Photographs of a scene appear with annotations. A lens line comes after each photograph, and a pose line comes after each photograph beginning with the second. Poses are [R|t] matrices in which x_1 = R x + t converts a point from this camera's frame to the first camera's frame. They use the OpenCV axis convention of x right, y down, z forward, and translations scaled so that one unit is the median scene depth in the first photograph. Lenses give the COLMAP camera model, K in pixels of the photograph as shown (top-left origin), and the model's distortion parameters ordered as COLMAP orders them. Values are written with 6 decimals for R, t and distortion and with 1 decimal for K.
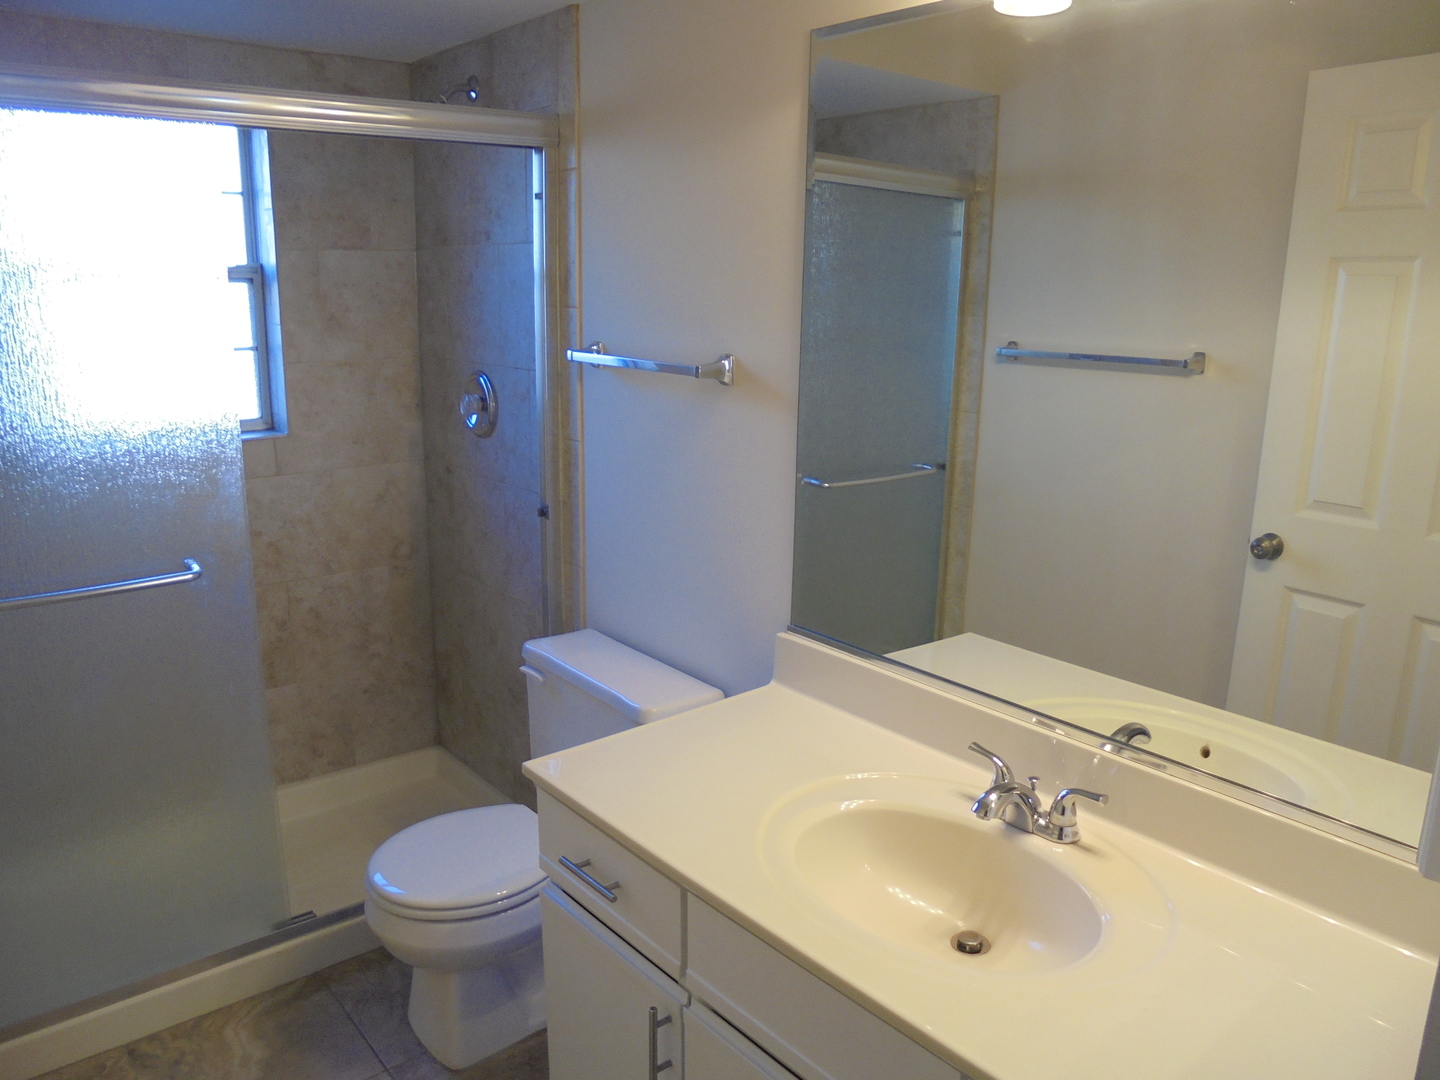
lens RADIAL K [[1081.9, 0, 720.0], [0, 1081.9, 540.0], [0, 0, 1]] dist [-0.131990, 0.109665]
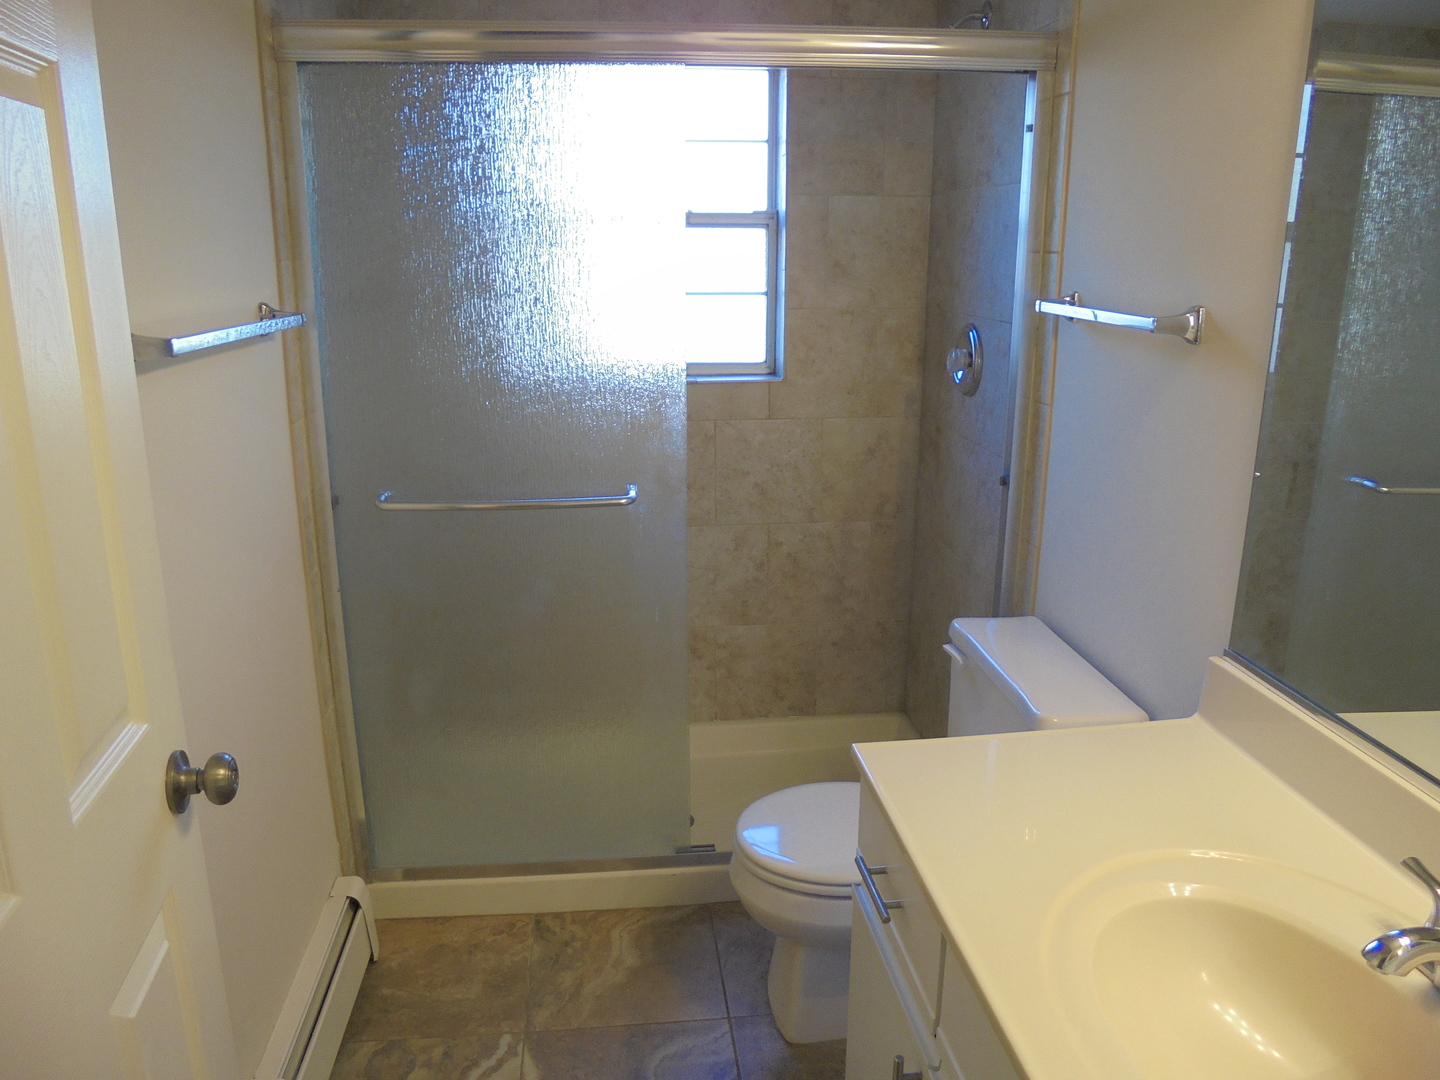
lens RADIAL K [[1081.9, 0, 720.0], [0, 1081.9, 540.0], [0, 0, 1]] dist [-0.131990, 0.109665]
pose [[0.839284, 0.133237, -0.527115, 0.122664], [-0.119544, 0.991005, 0.060152, -0.002614], [0.530388, 0.012528, 0.847662, 0.117674]]
